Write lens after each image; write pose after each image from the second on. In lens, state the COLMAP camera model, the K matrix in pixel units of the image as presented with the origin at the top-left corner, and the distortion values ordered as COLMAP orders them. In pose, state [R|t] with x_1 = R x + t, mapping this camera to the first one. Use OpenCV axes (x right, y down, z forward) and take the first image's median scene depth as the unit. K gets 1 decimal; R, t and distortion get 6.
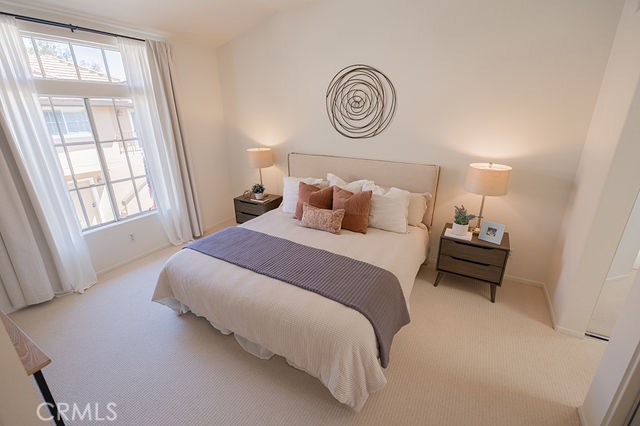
lens RADIAL K [[277.5, 0, 320.0], [0, 277.5, 213.0], [0, 0, 1]] dist [0.000070, 0.000048]
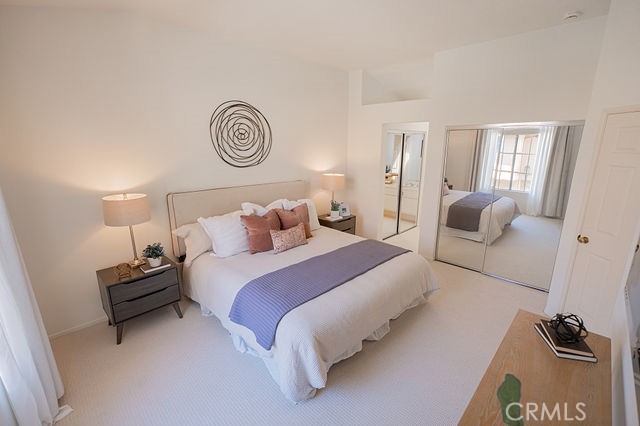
lens RADIAL K [[277.5, 0, 320.0], [0, 277.5, 213.0], [0, 0, 1]] dist [0.000070, 0.000048]
pose [[0.257829, -0.222694, 0.940176, -1.416042], [0.319411, 0.938010, 0.134587, -0.263751], [-0.911867, 0.265602, 0.312977, 0.762679]]
